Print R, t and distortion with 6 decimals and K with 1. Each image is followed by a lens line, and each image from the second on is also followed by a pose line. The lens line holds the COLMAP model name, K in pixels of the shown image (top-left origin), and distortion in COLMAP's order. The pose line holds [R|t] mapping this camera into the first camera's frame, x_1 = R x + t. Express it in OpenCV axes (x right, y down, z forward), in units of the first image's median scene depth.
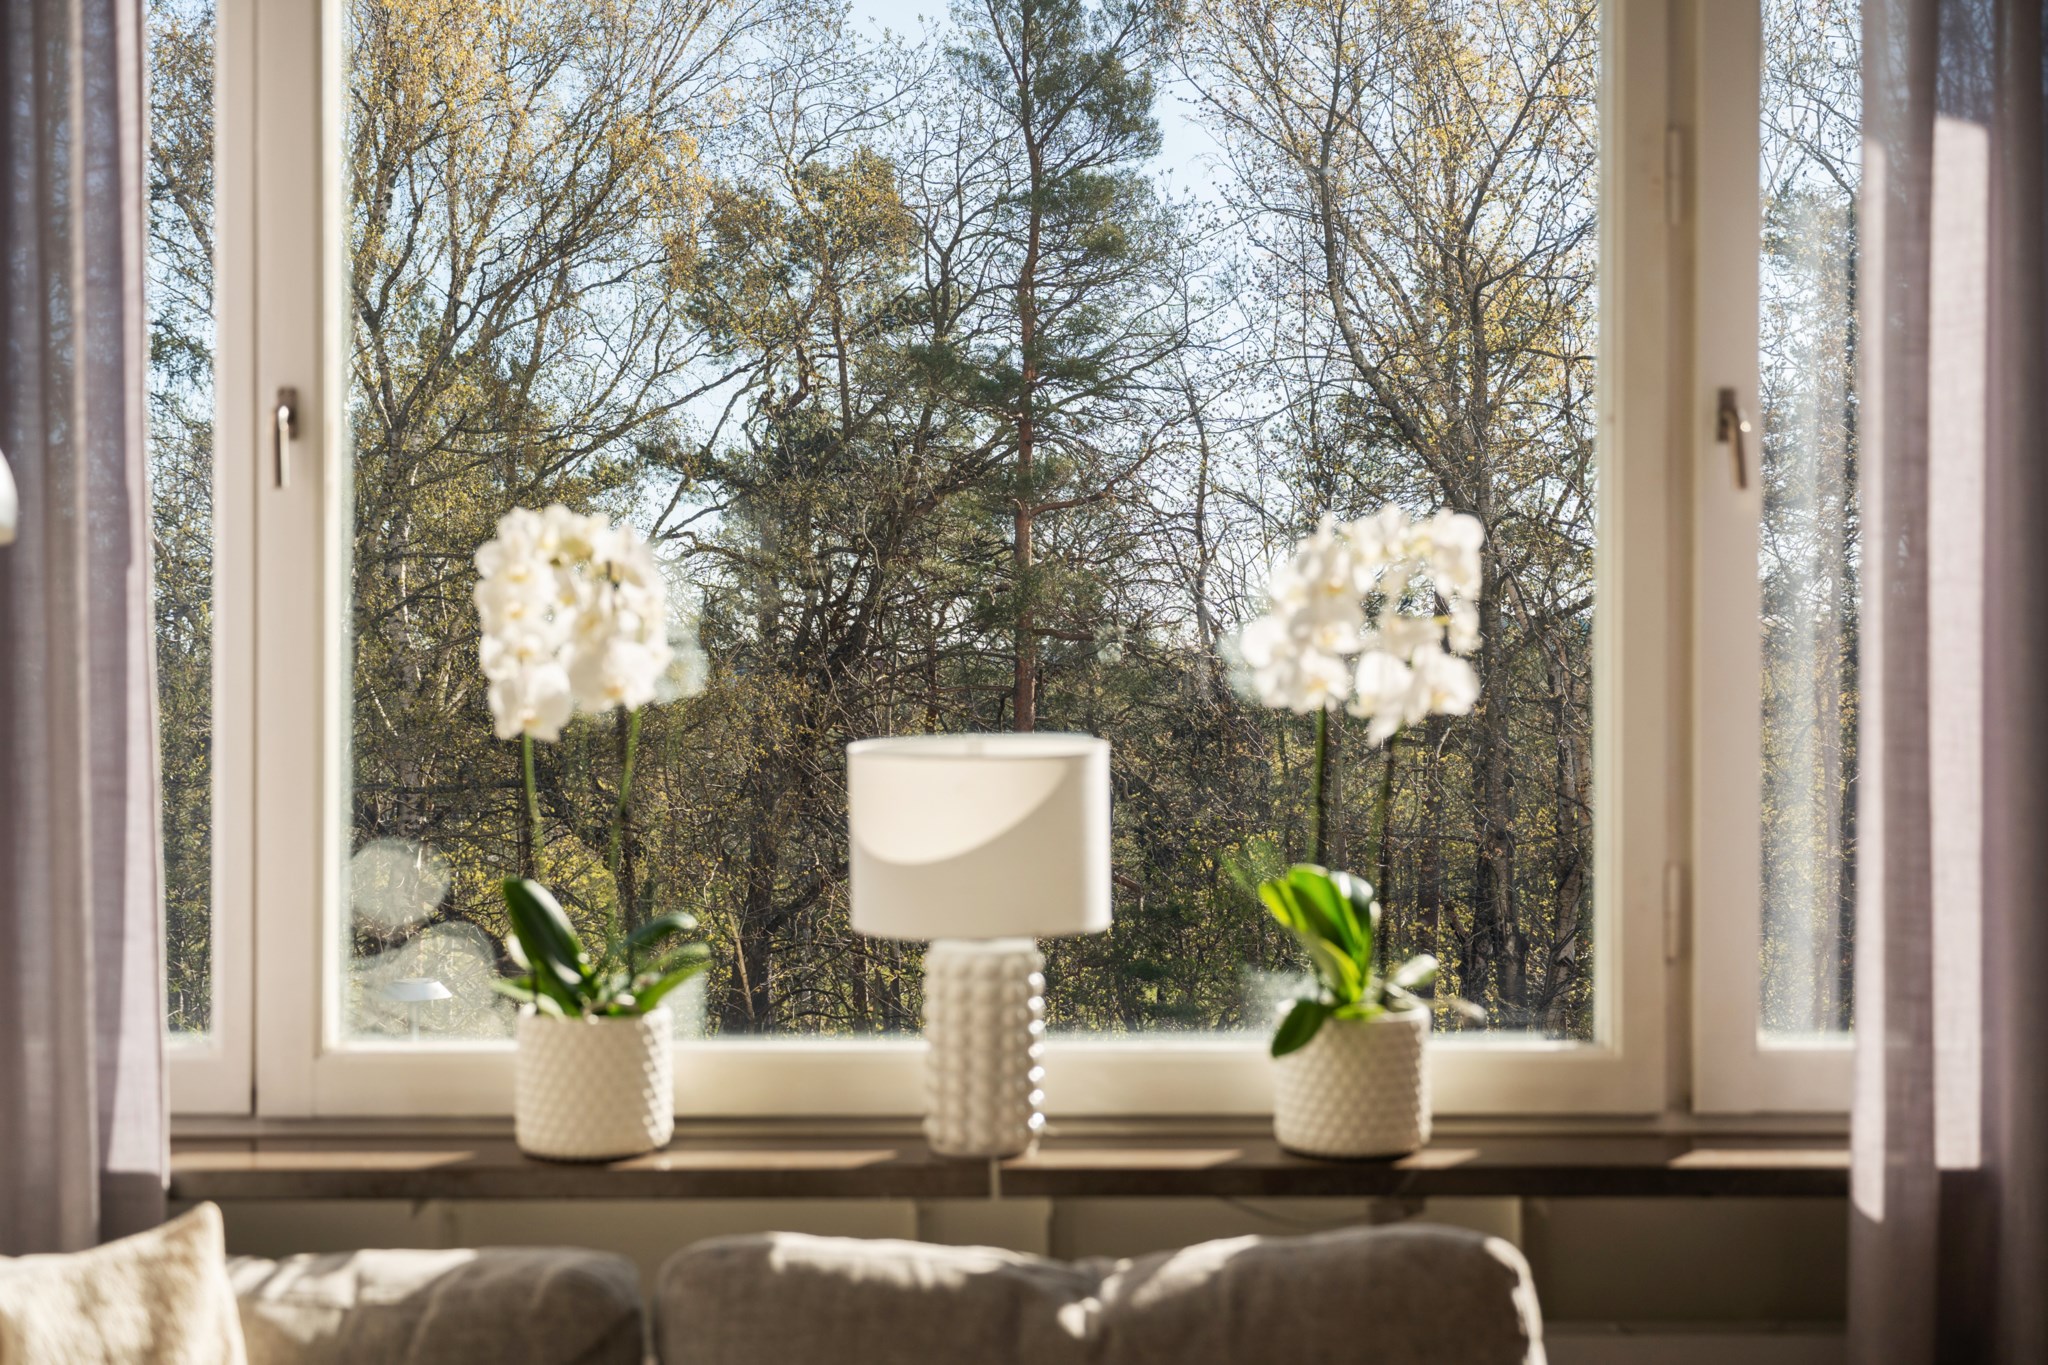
lens RADIAL K [[2722.7, 0, 1023.8], [0, 2722.7, 683.8], [0, 0, 1]] dist [0.035438, 0.000000]
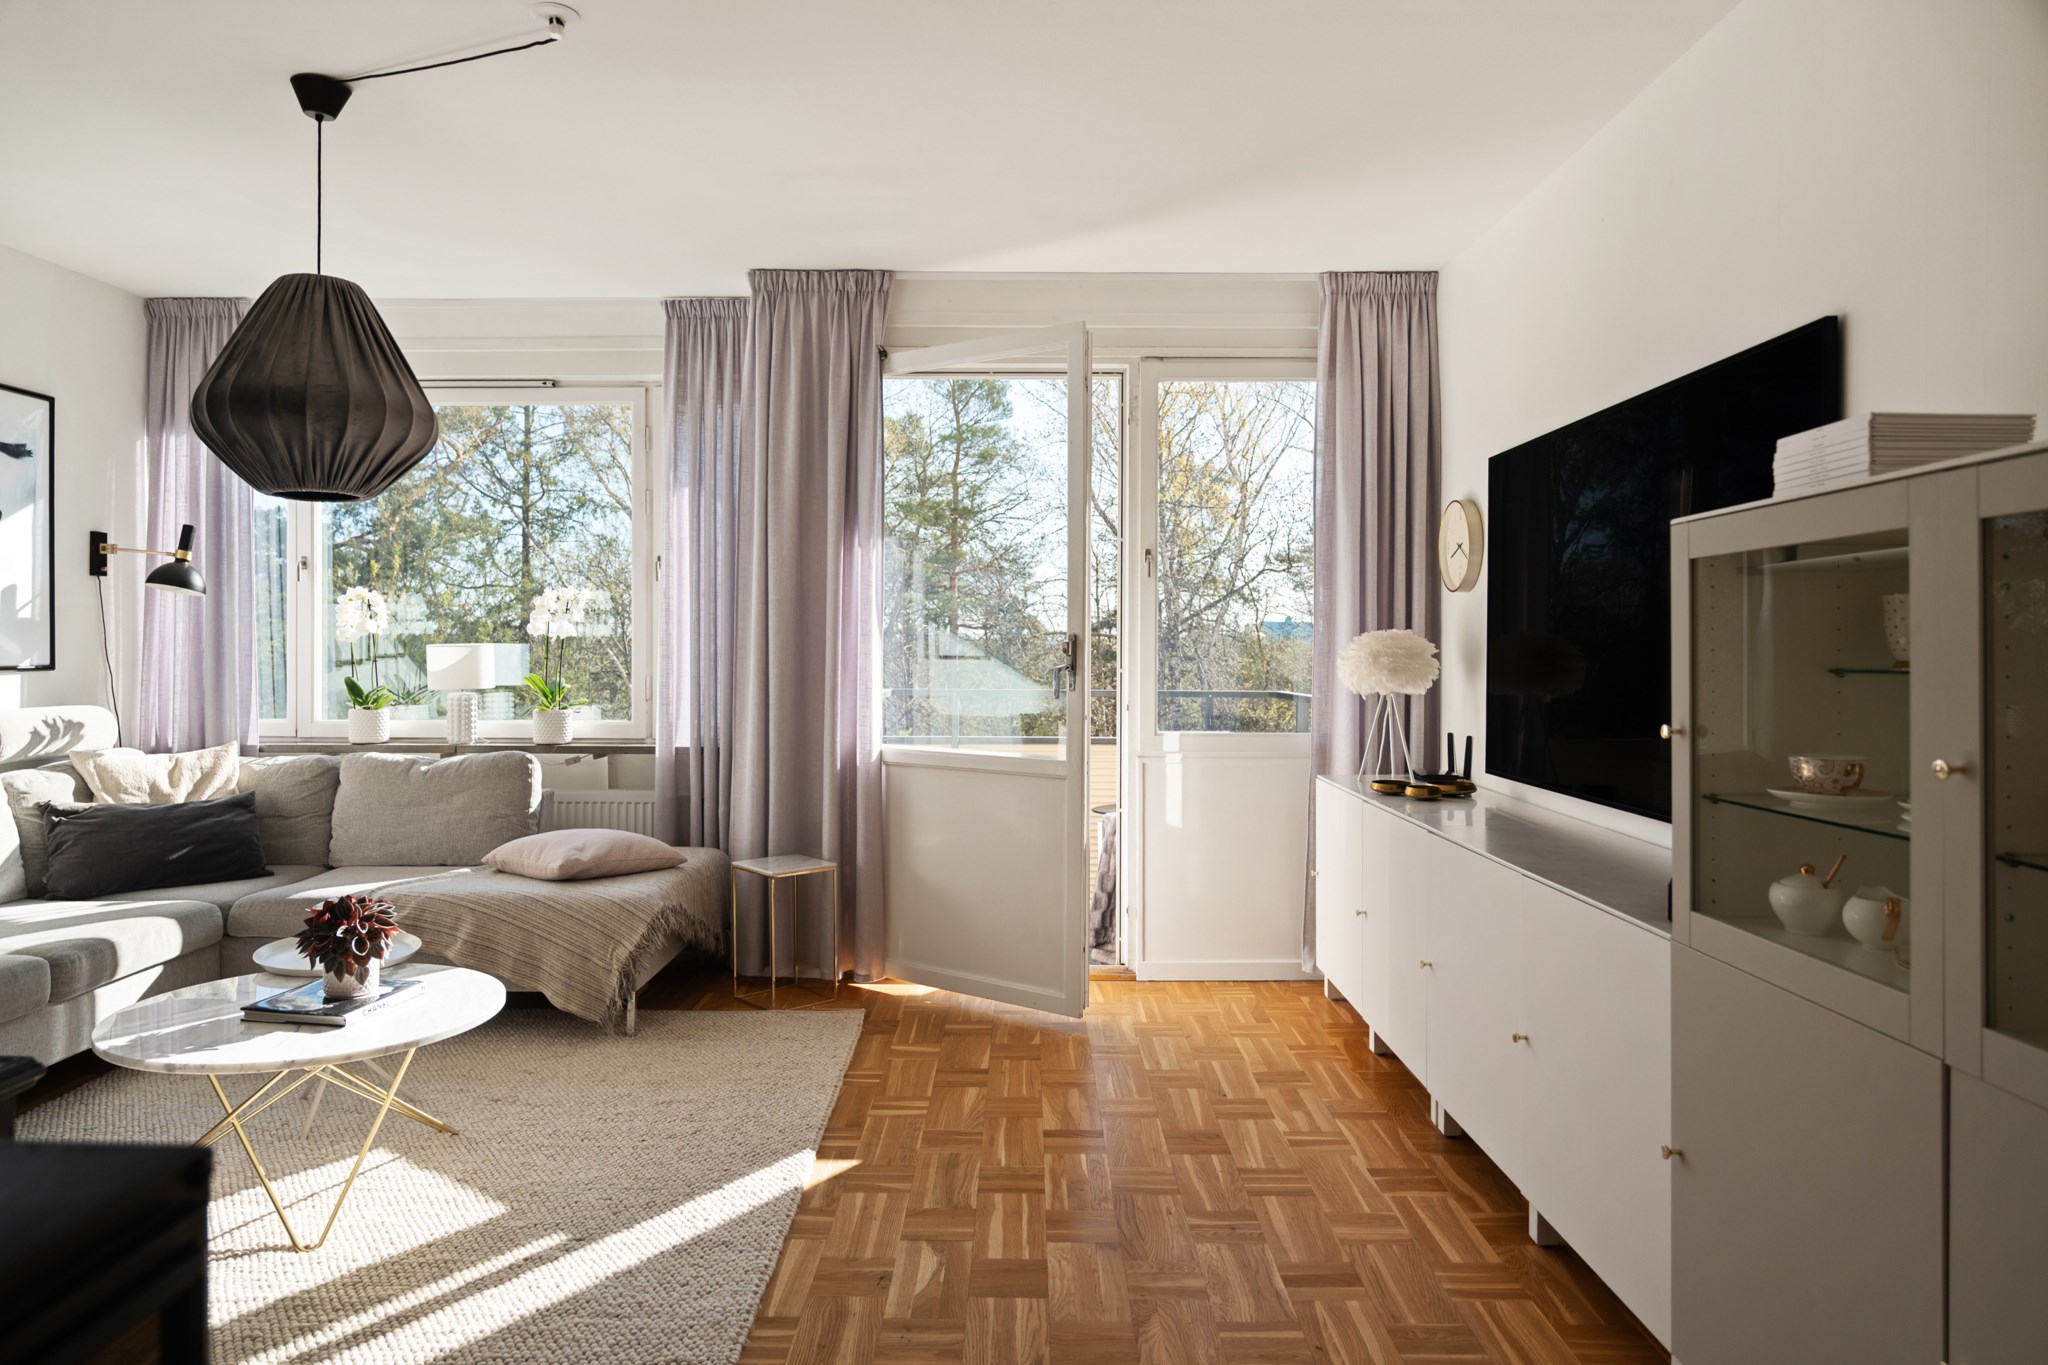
lens RADIAL K [[1335.6, 0, 1022.4], [0, 1335.6, 670.2], [0, 0, 1]] dist [0.004733, 0.001574]
pose [[0.998646, 0.005780, -0.051696, 0.852902], [-0.005110, 0.999901, 0.013091, 0.026939], [0.051766, -0.012809, 0.998577, -0.879020]]
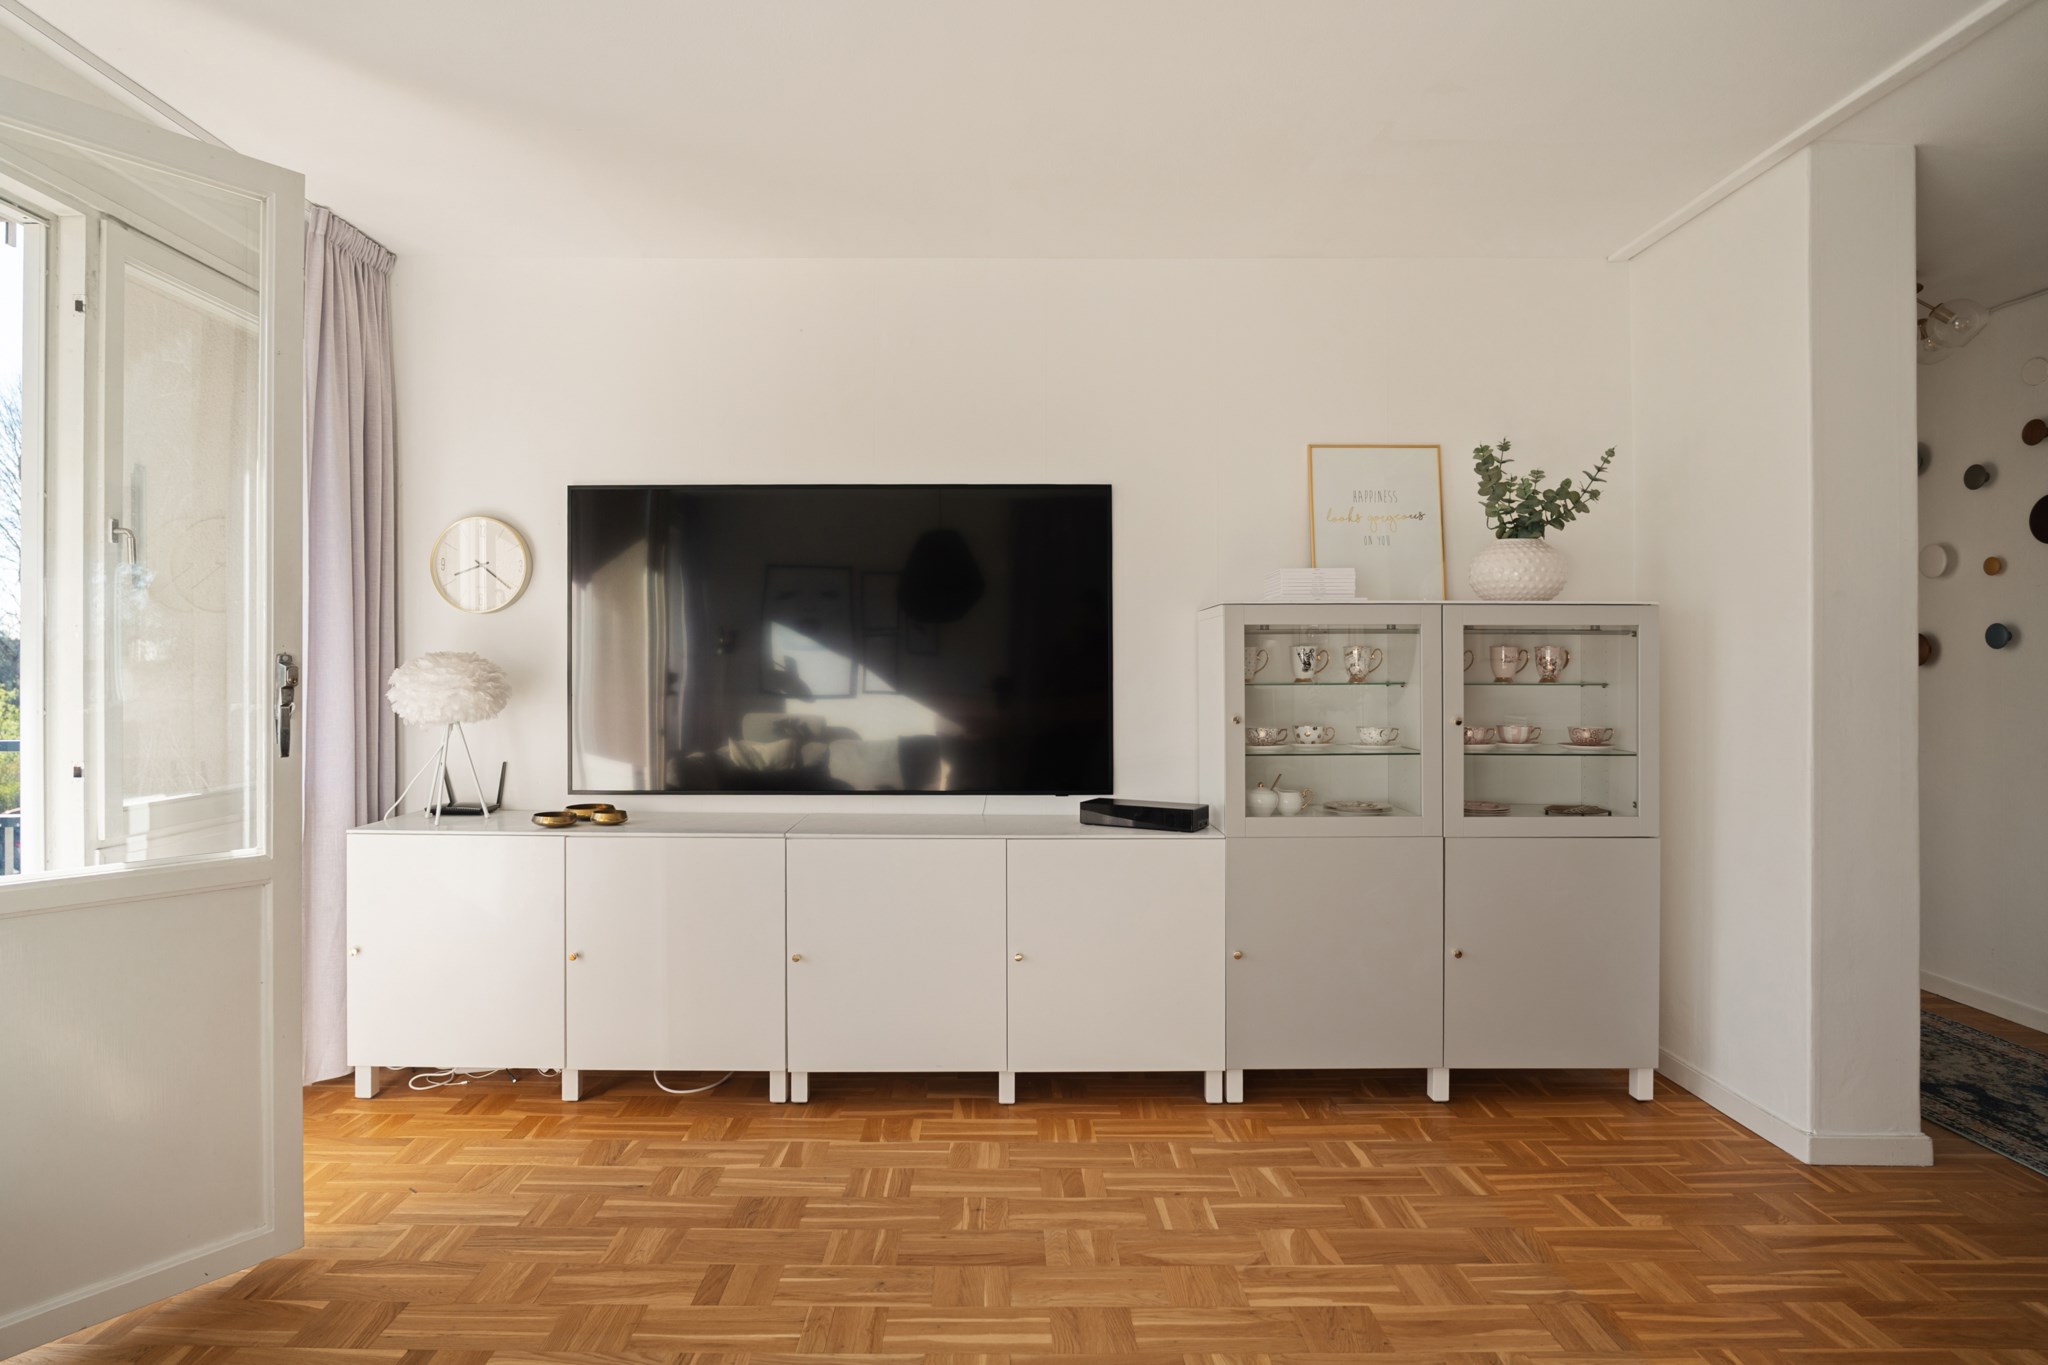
lens RADIAL K [[1119.0, 0, 1020.2], [0, 1119.0, 677.9], [0, 0, 1]] dist [-0.003324, 0.002508]
pose [[0.035157, -0.006044, 0.999364, -2.766614], [0.003942, 0.999975, 0.005909, -0.003805], [-0.999374, 0.003732, 0.035180, 3.373632]]
